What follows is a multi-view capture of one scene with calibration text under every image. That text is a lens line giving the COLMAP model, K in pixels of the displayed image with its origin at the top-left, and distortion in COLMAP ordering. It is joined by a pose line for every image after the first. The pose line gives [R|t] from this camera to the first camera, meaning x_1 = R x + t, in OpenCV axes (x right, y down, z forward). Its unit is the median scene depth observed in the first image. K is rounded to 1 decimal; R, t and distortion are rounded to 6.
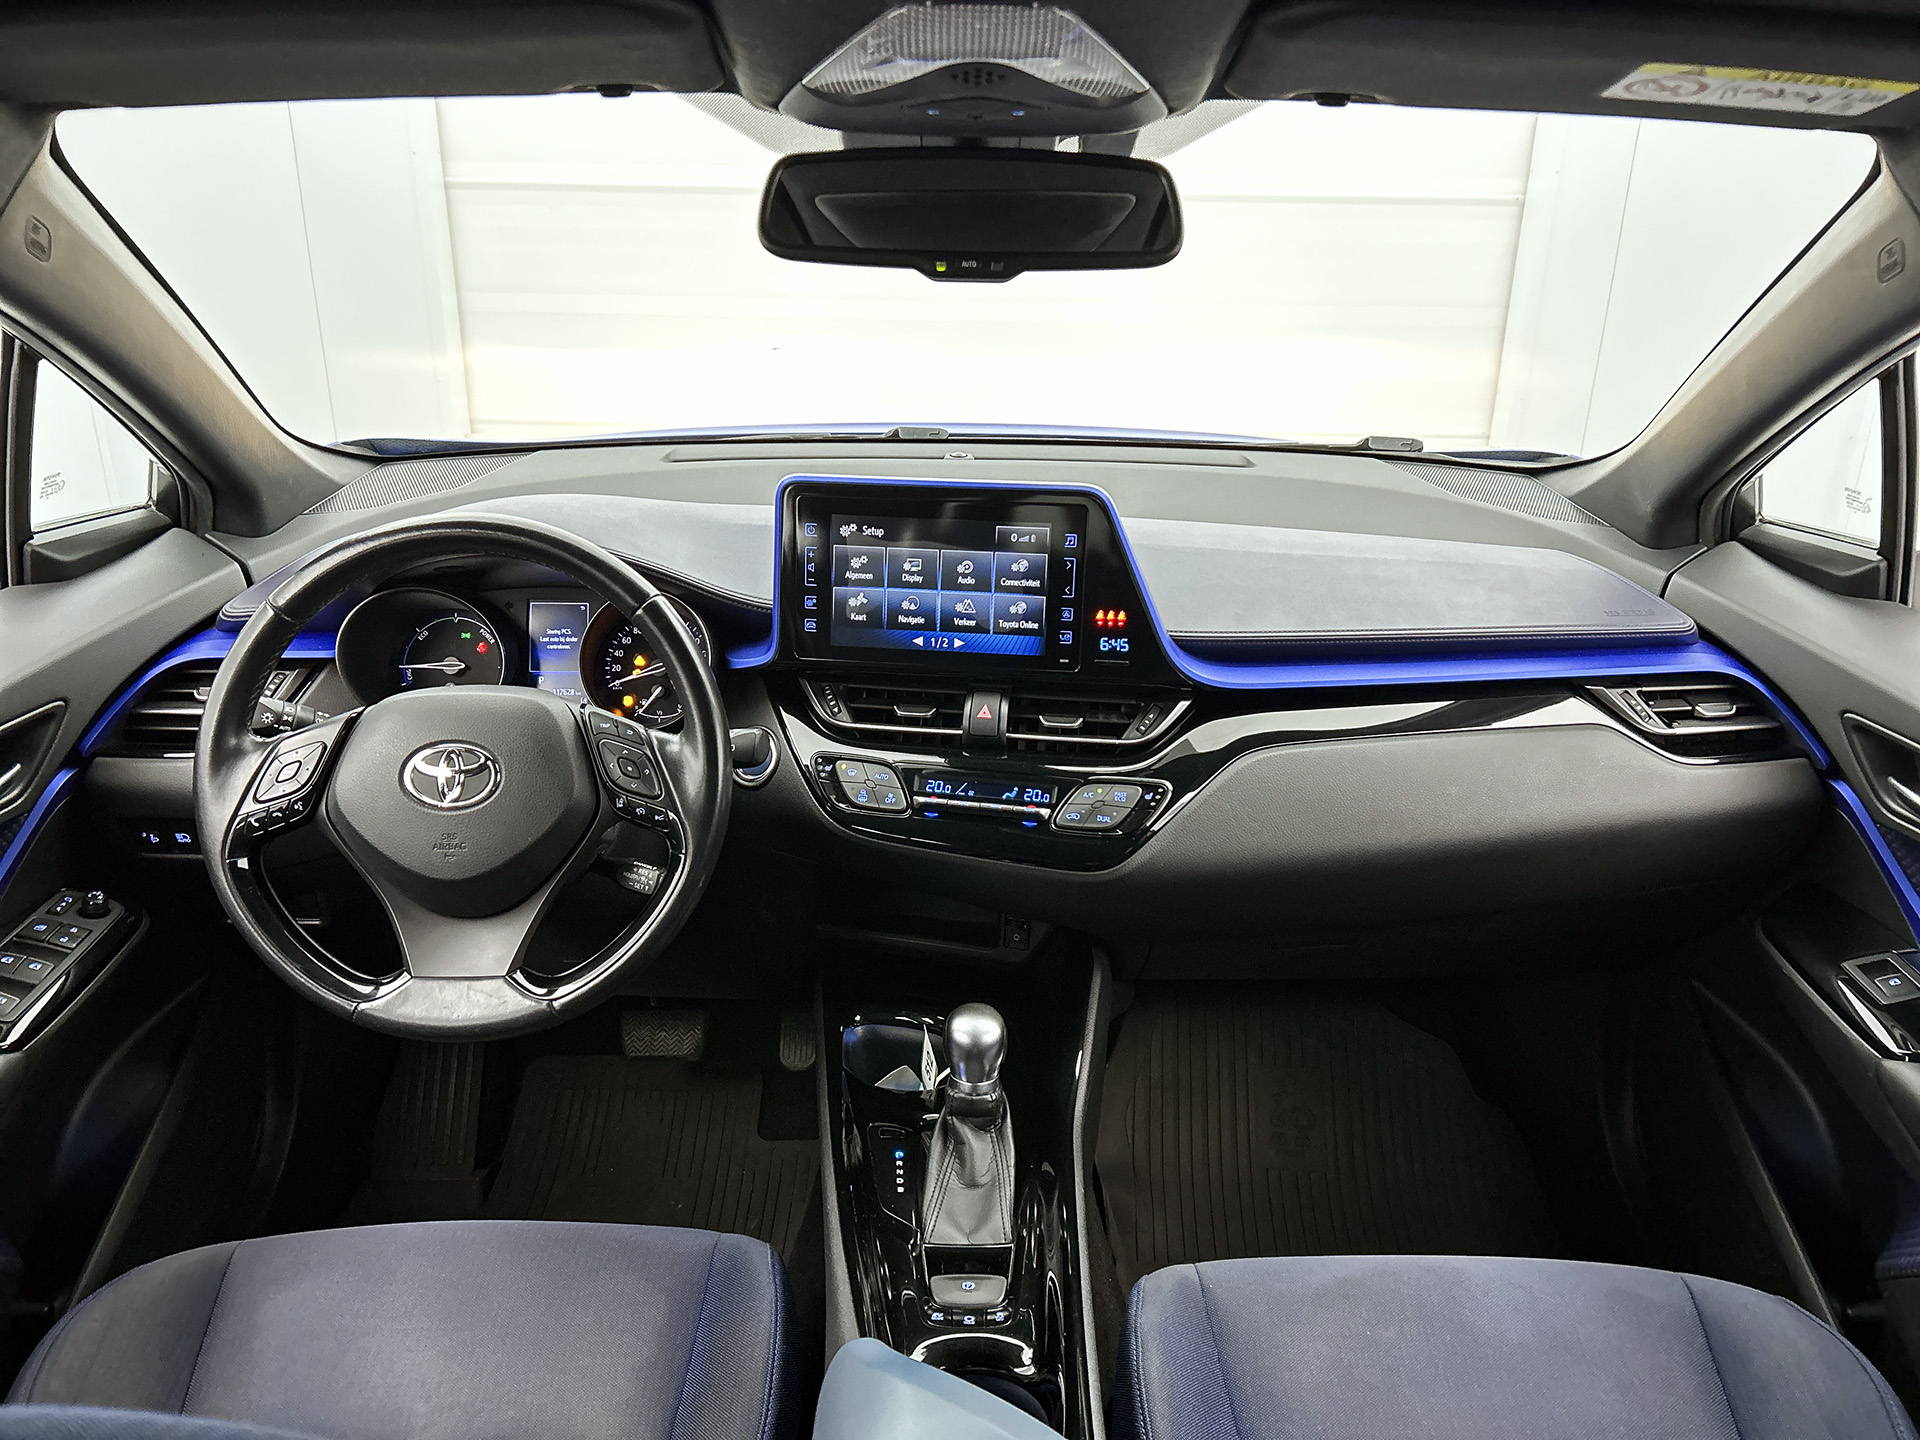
lens RADIAL K [[1432.1, 0, 961.3], [0, 1432.1, 733.2], [0, 0, 1]] dist [0.055297, -0.017848]
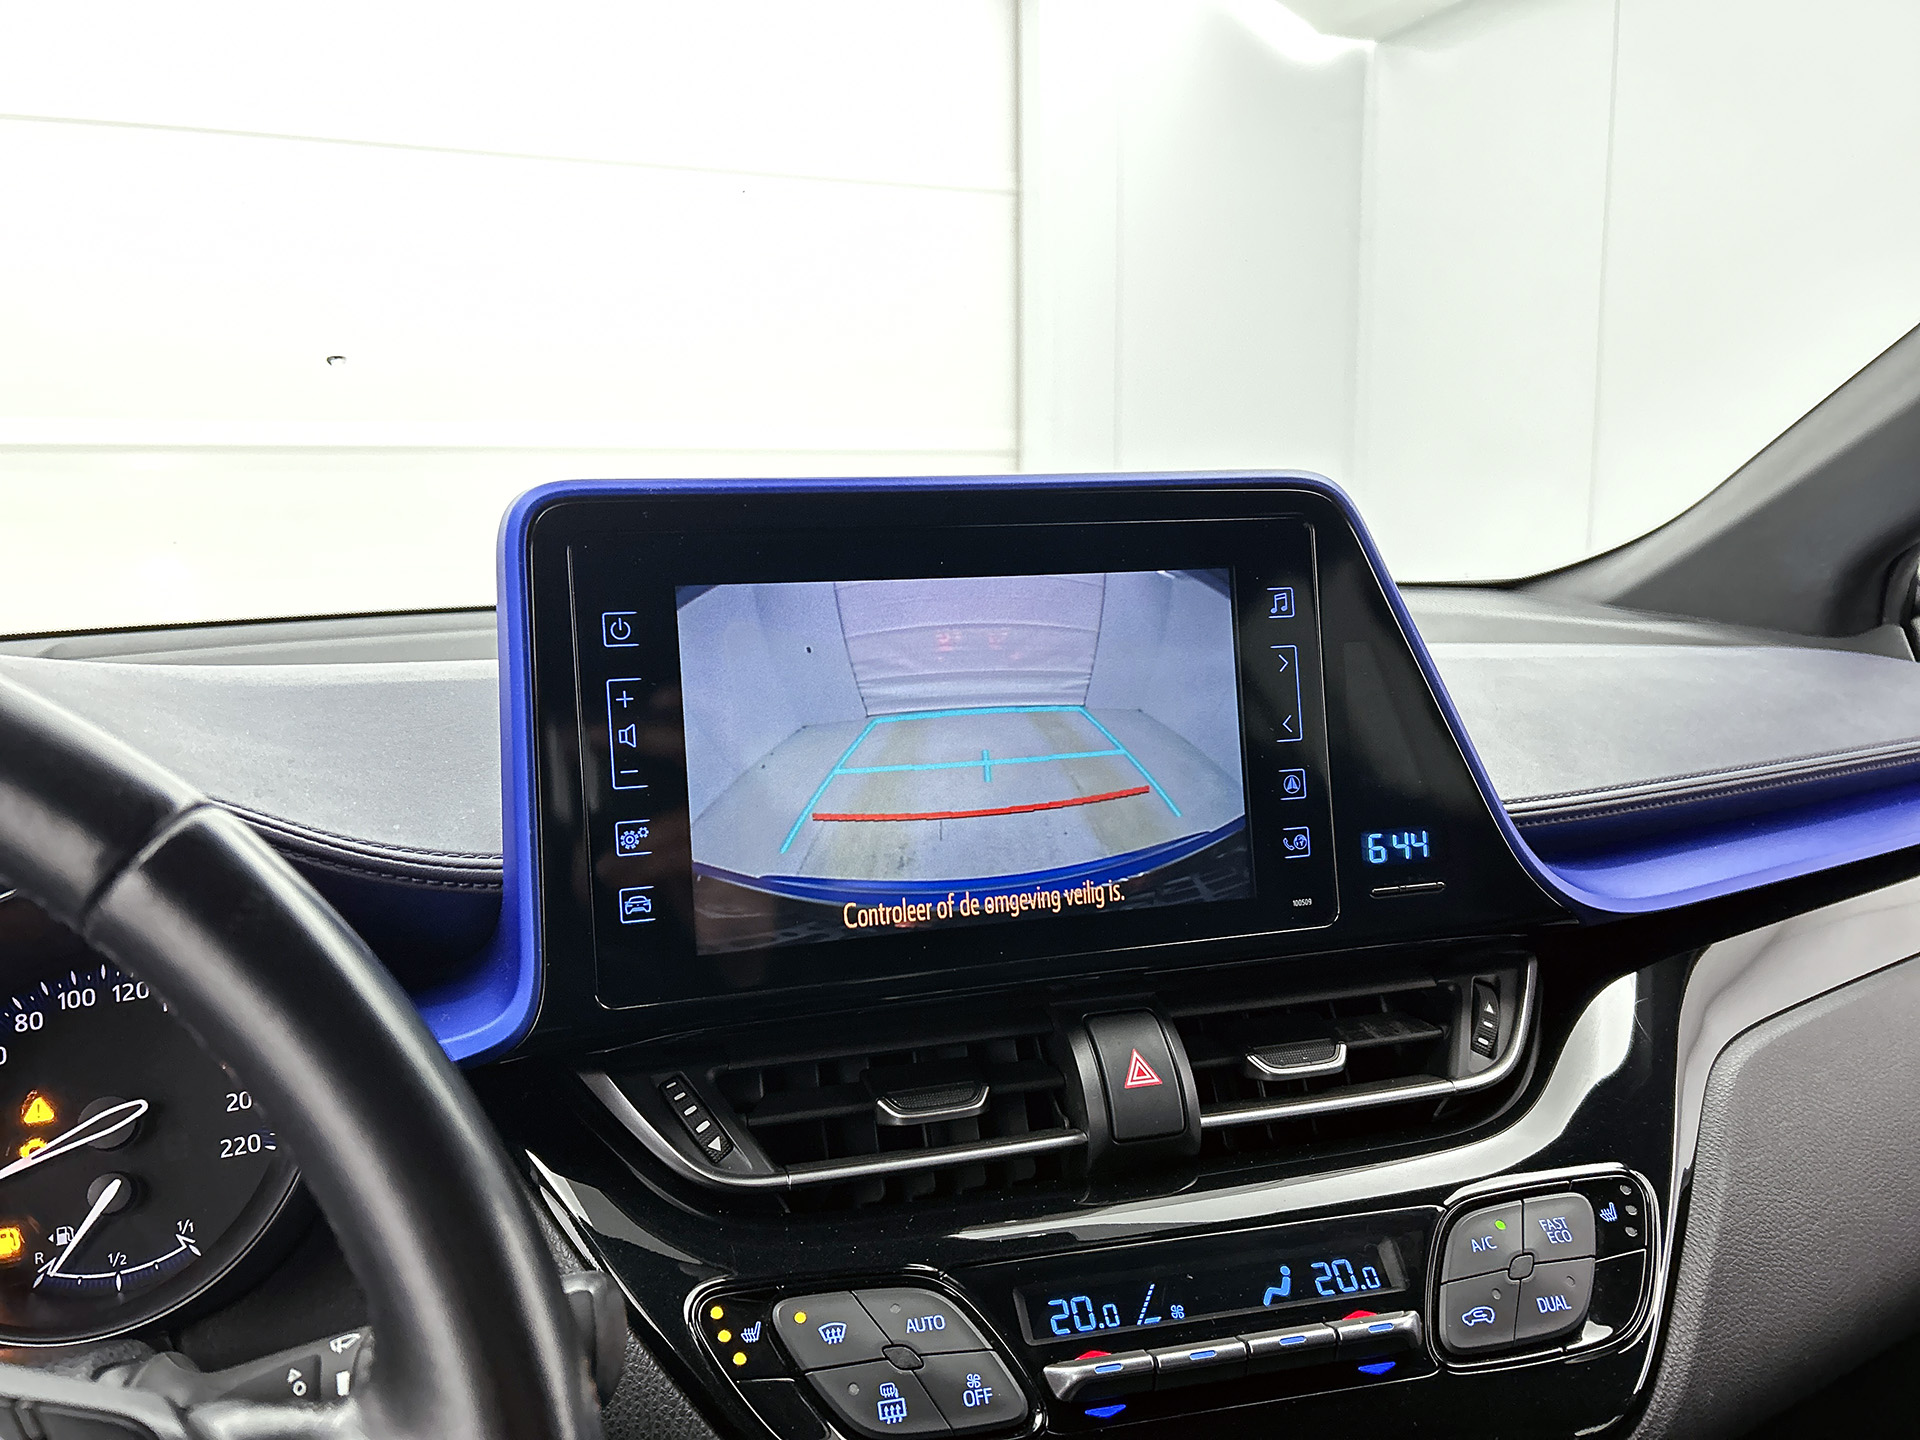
lens RADIAL K [[1480.2, 0, 956.0], [0, 1480.2, 702.4], [0, 0, 1]] dist [0.042358, -0.063950]
pose [[0.918491, -0.085913, 0.385995, -0.168744], [0.178523, 0.961069, -0.210893, -0.033794], [-0.352850, 0.262613, 0.898071, 0.646034]]
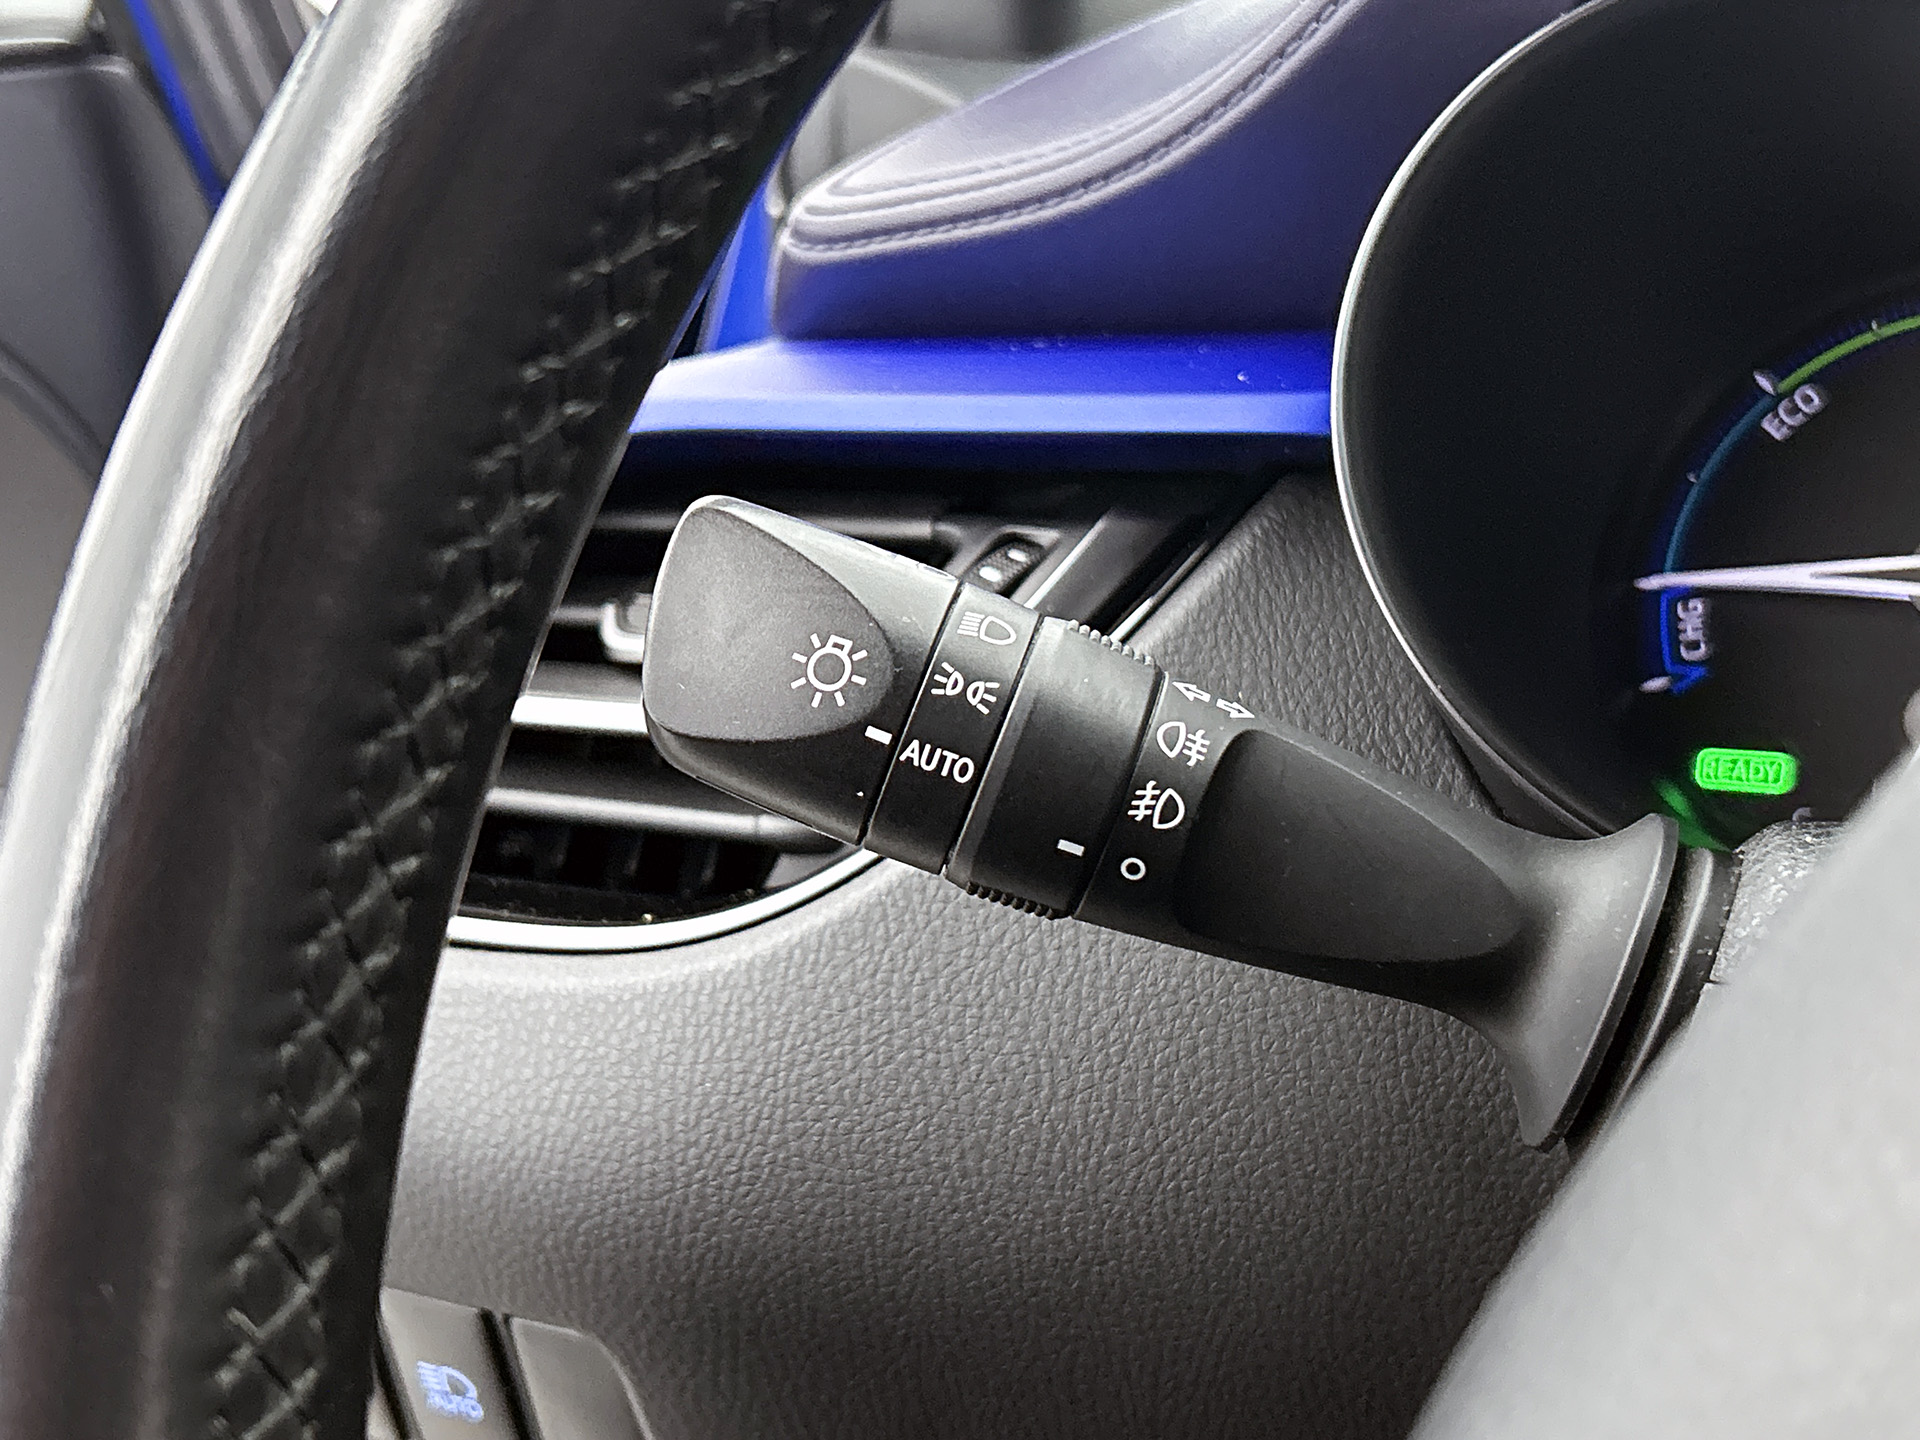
lens RADIAL K [[2555.2, 0, 954.3], [0, 2555.2, 722.3], [0, 0, 1]] dist [-0.016260, 0.000000]
pose [[0.864798, 0.057601, -0.498806, -0.334104], [-0.135293, 0.983389, -0.121003, 0.019898], [0.483550, 0.172128, 0.858226, 0.763860]]
